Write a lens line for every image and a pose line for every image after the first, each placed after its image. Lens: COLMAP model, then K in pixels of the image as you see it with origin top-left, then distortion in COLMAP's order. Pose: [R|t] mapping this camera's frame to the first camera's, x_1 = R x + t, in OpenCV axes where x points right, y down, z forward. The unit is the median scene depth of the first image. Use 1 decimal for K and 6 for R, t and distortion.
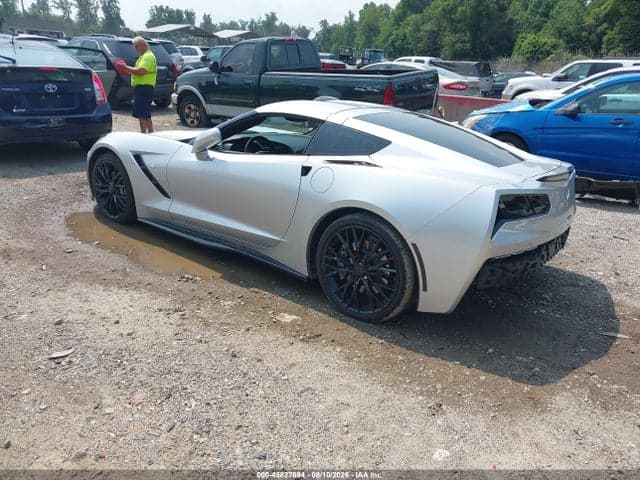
lens RADIAL K [[523.1, 0, 320.4], [0, 523.1, 211.5], [0, 0, 1]] dist [0.001078, 0.002428]
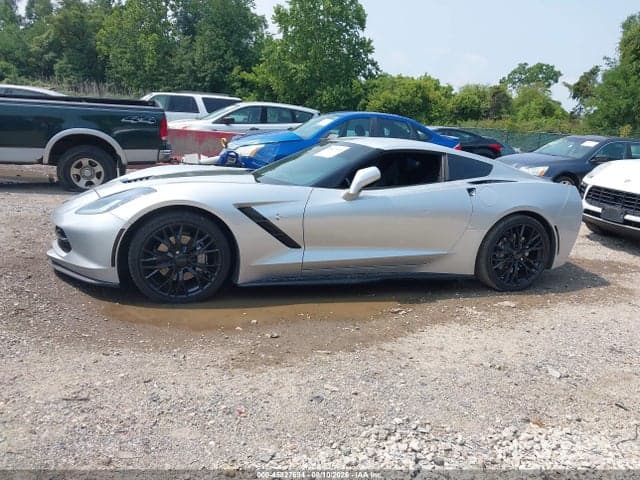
lens RADIAL K [[521.1, 0, 320.1], [0, 521.1, 202.3], [0, 0, 1]] dist [0.007379, -0.001879]
pose [[0.544986, -0.129263, 0.828421, -0.635044], [0.180342, 0.982990, 0.034741, -0.081044], [-0.818821, 0.130466, 0.559027, 0.288906]]
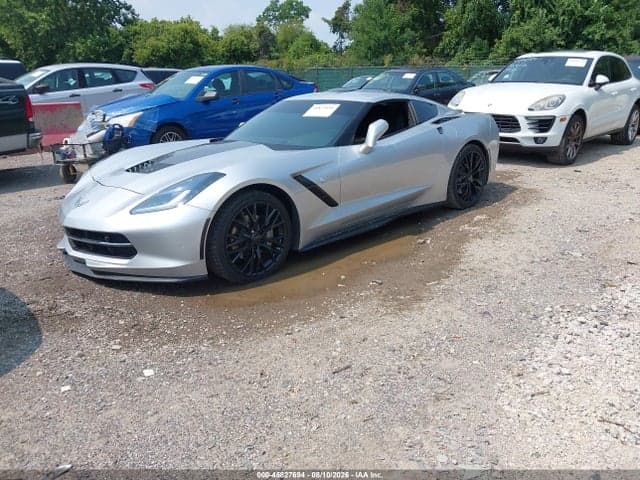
lens RADIAL K [[523.1, 0, 320.4], [0, 523.1, 211.5], [0, 0, 1]] dist [0.001078, 0.002428]
pose [[0.130389, -0.297350, 0.945823, -0.767343], [0.297387, 0.921772, 0.248792, -0.167952], [-0.945812, 0.248836, 0.208617, 0.525728]]
